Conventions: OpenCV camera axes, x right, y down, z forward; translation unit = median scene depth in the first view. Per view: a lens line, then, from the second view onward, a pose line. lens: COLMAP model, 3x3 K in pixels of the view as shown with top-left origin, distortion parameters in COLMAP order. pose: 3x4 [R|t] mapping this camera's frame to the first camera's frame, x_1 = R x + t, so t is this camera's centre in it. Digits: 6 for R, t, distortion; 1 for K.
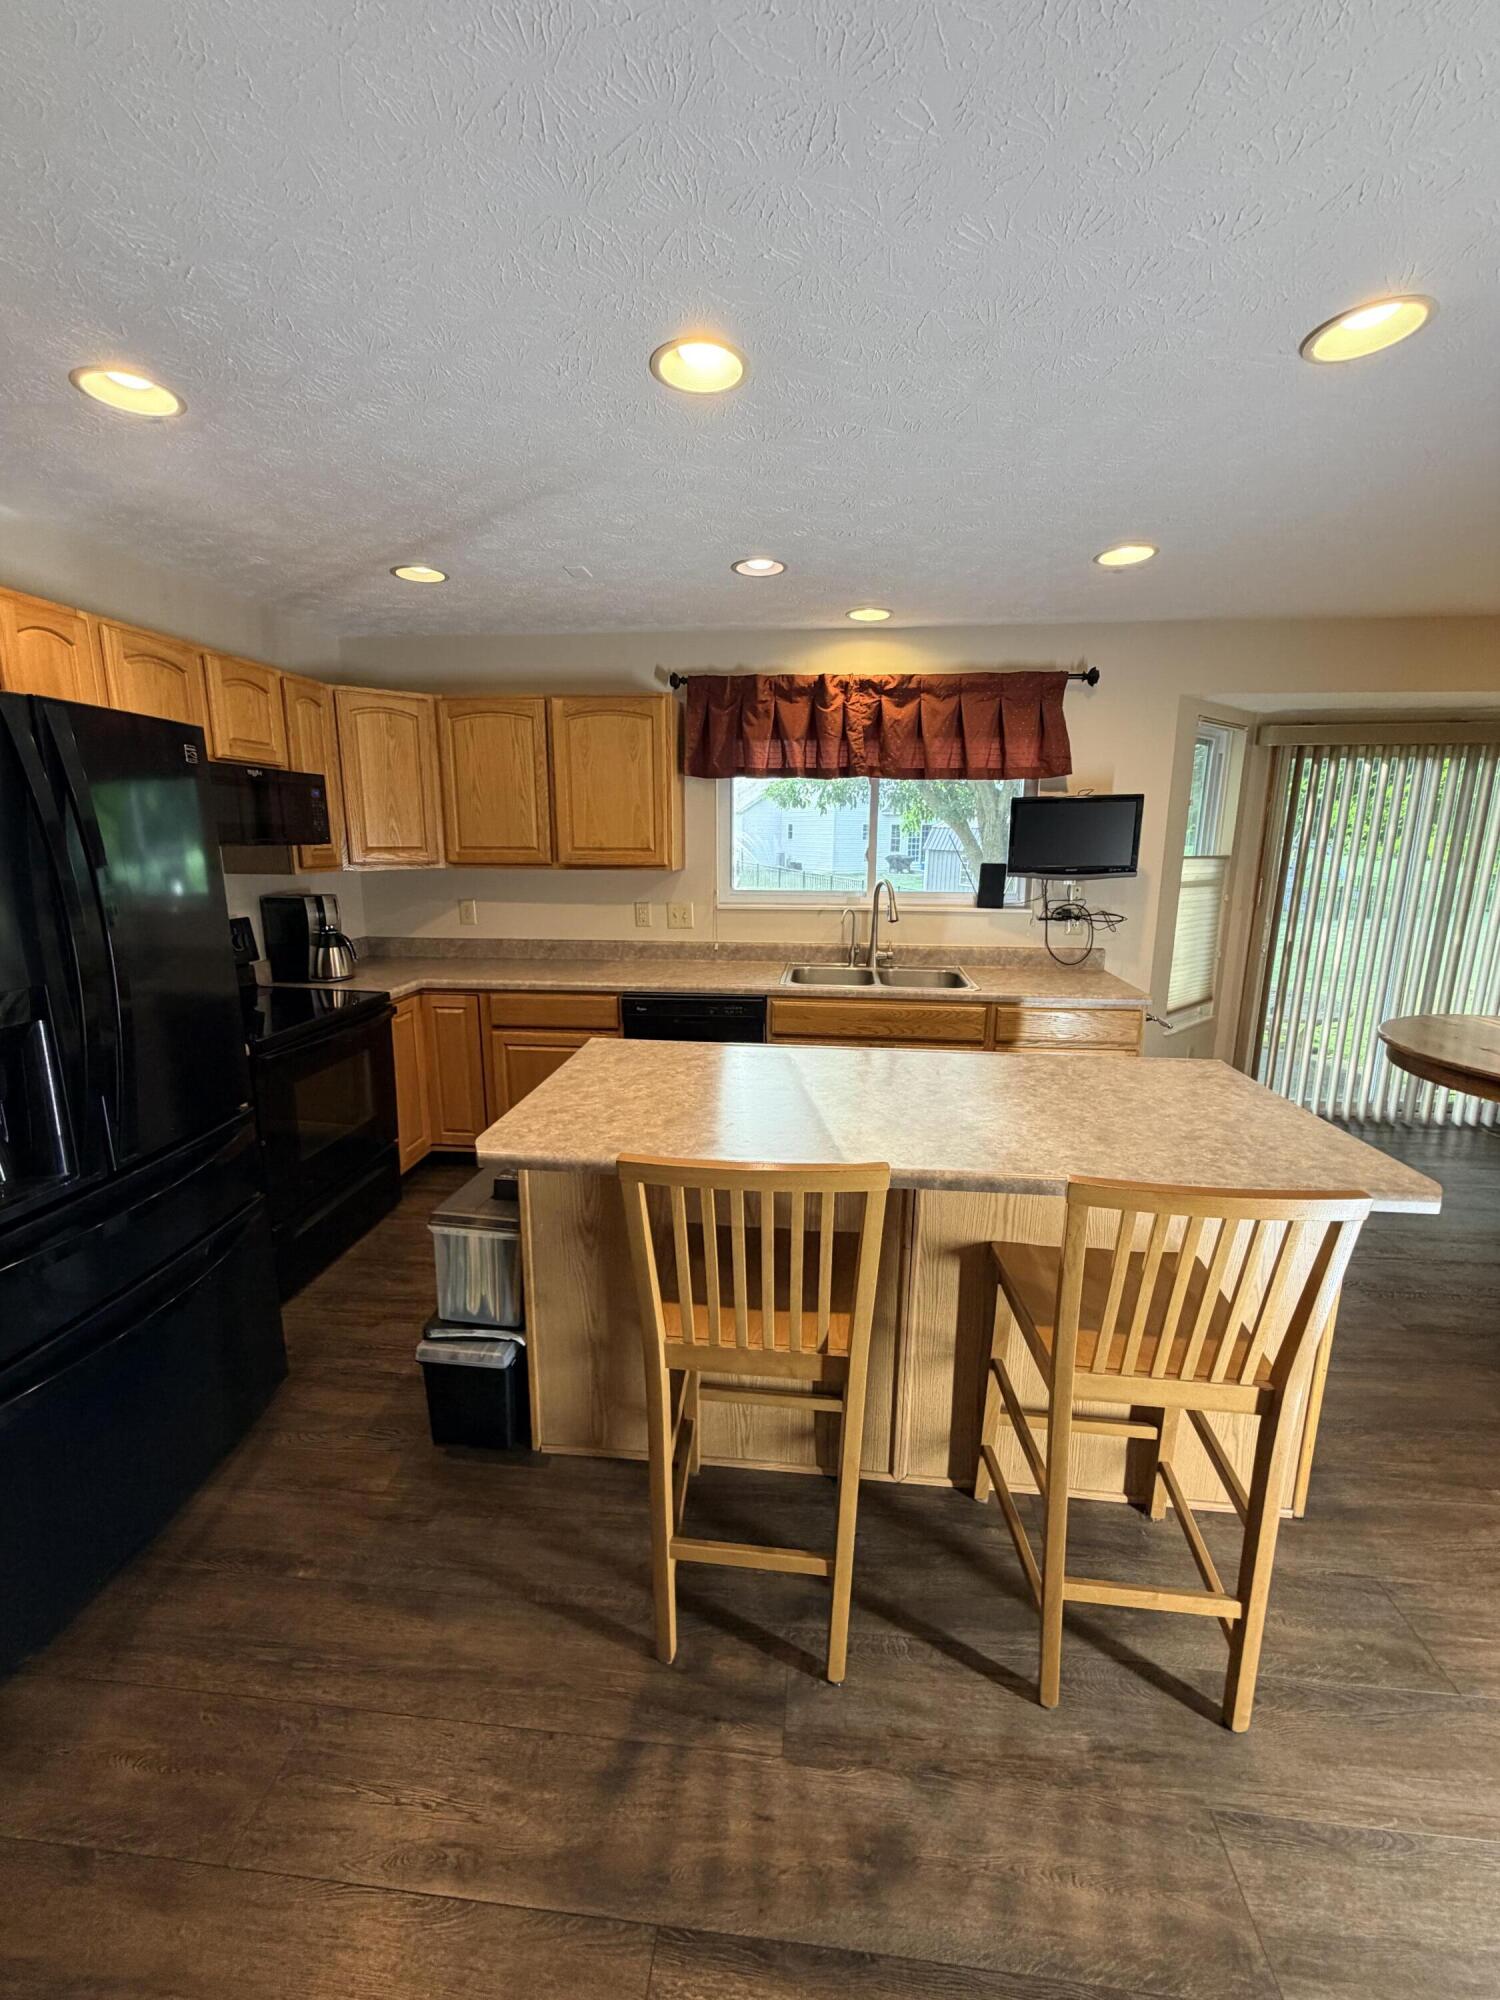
lens RADIAL K [[796.0, 0, 750.8], [0, 796.0, 993.1], [0, 0, 1]] dist [0.001865, 0.000705]
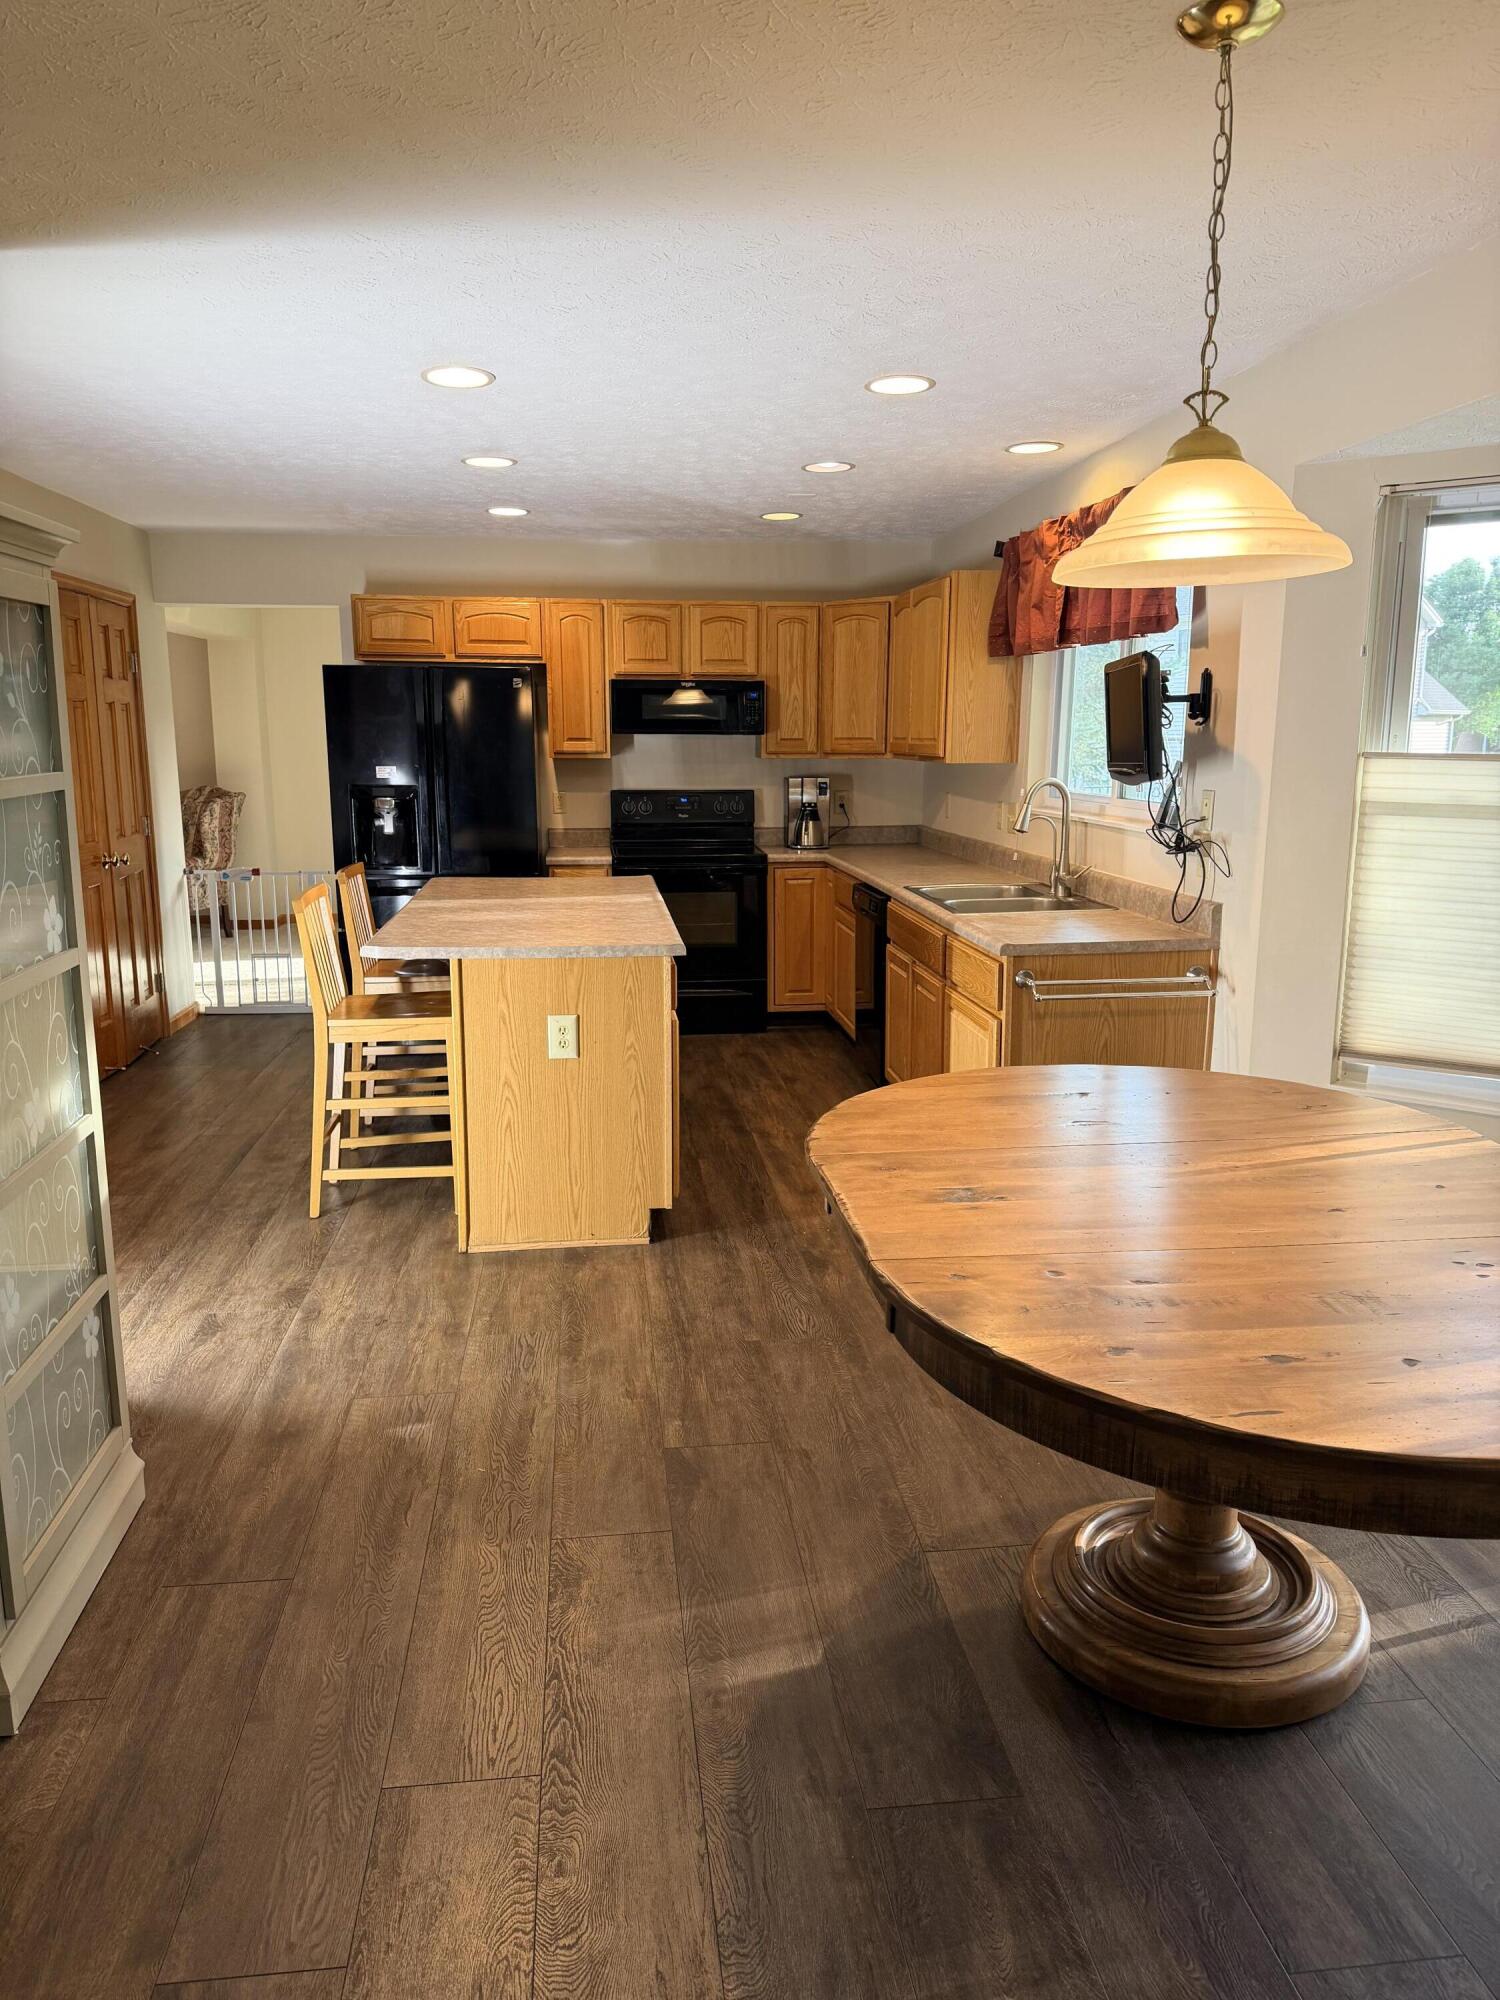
lens RADIAL K [[1388.3, 0, 750.0], [0, 1388.3, 1000.0], [0, 0, 1]] dist [0.077593, -0.000595]
pose [[0.215173, 0.180848, -0.959685, 1.537482], [-0.191446, 0.971447, 0.140139, -0.072749], [0.957627, 0.153574, 0.243652, 0.449277]]
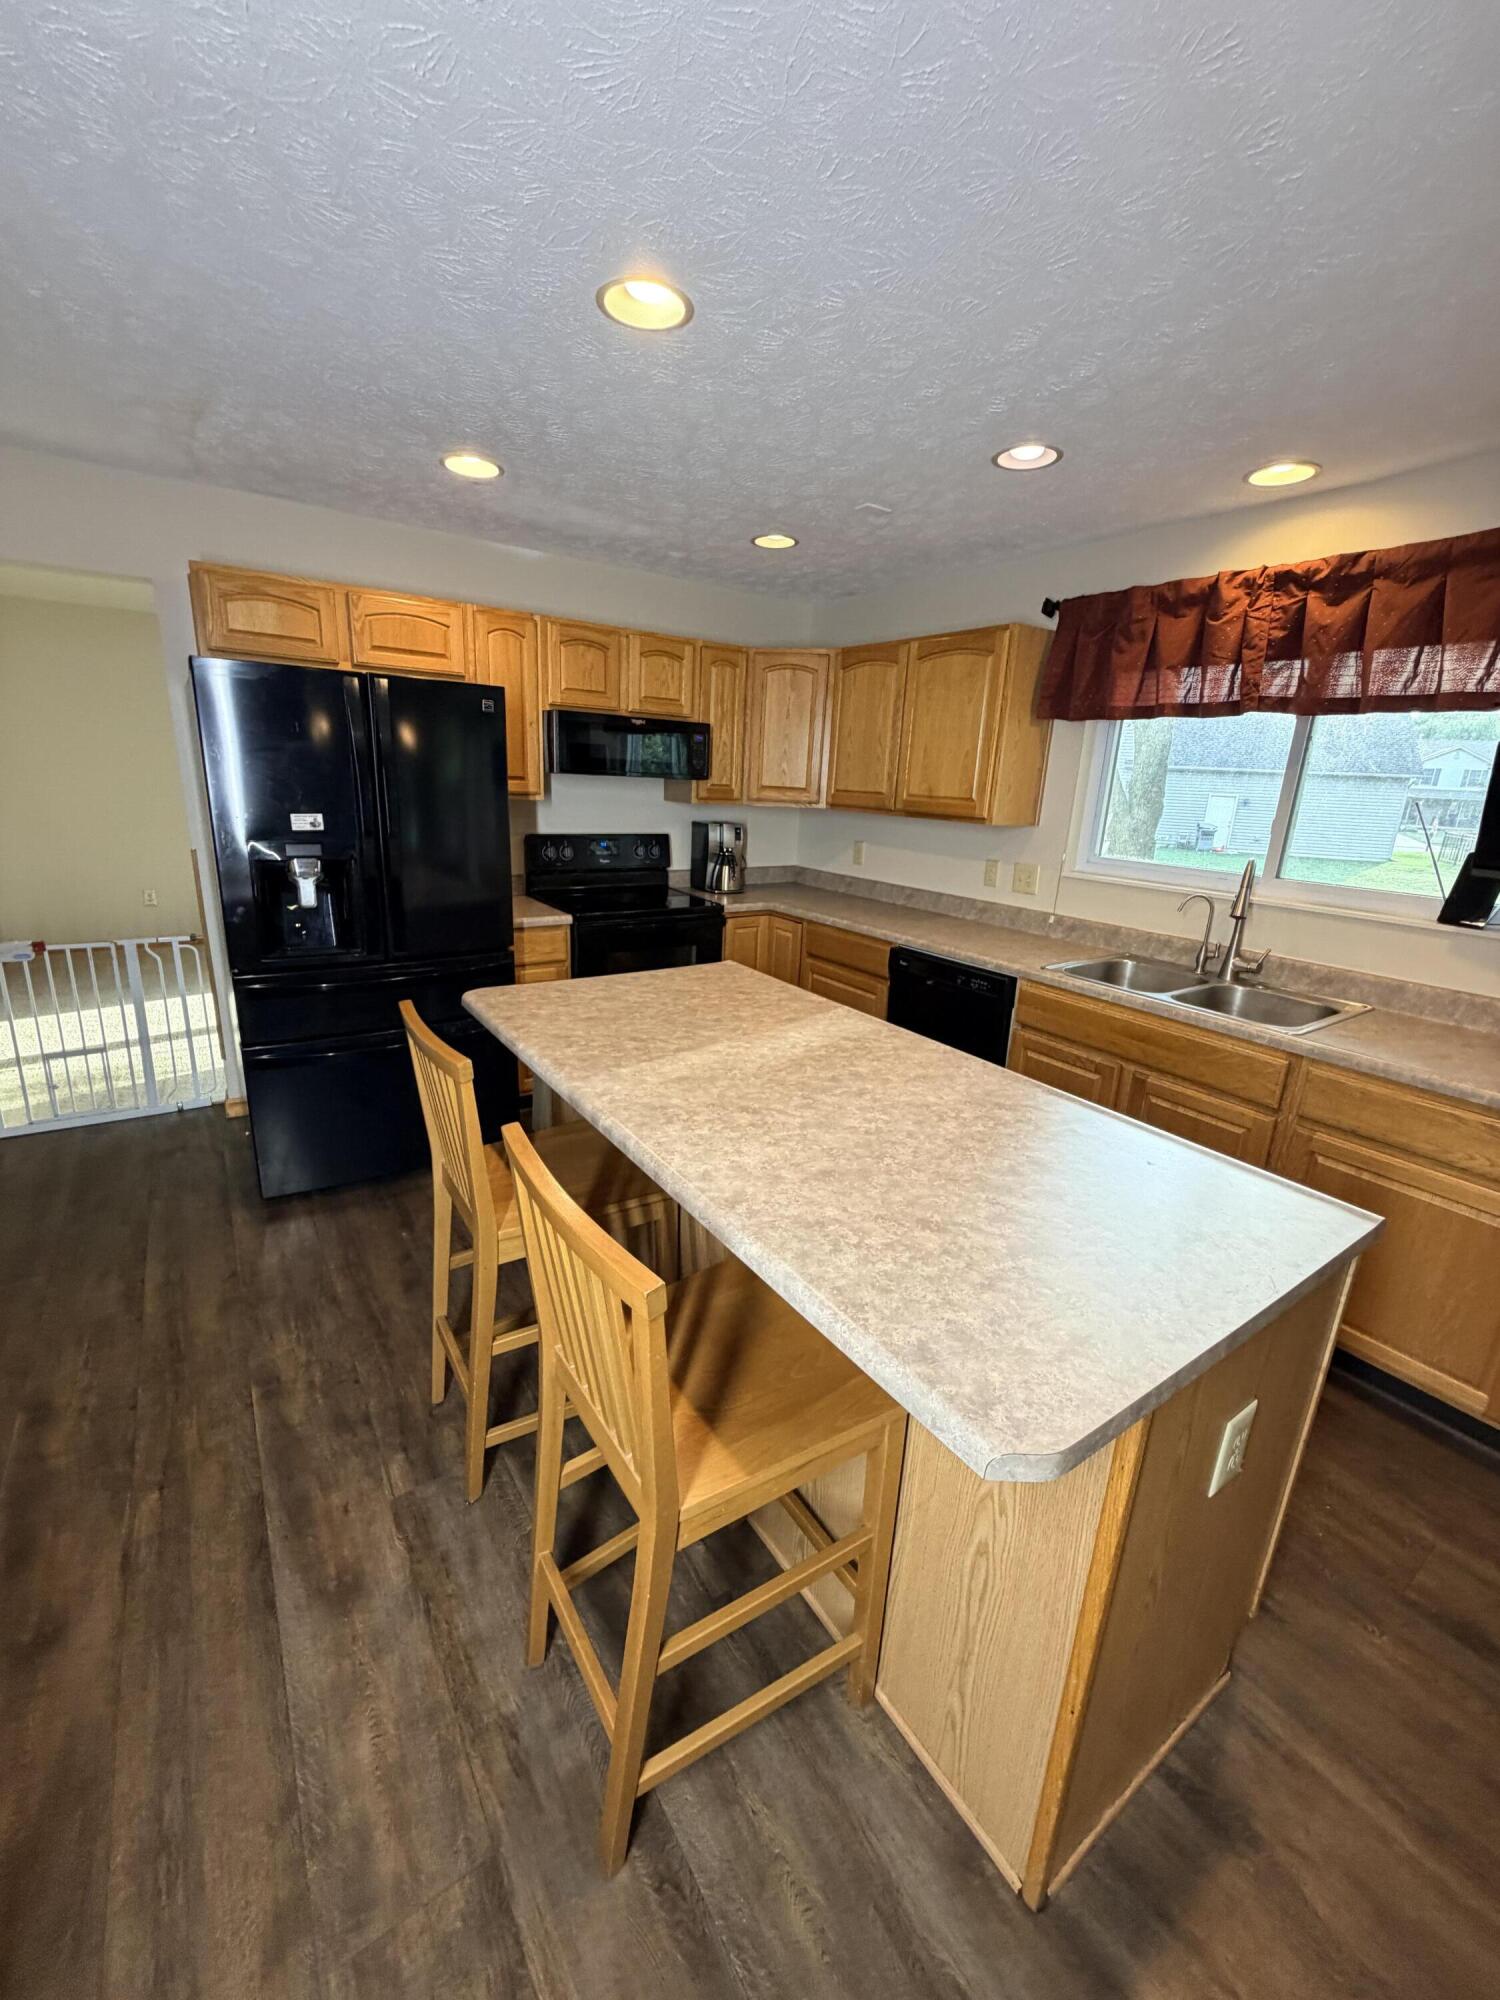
lens RADIAL K [[796.0, 0, 750.8], [0, 796.0, 993.1], [0, 0, 1]] dist [0.001865, 0.000705]
pose [[0.644676, 0.226286, -0.730197, 0.452768], [-0.193006, 0.972420, 0.130949, -0.035310], [0.739691, 0.056512, 0.670570, 0.210474]]
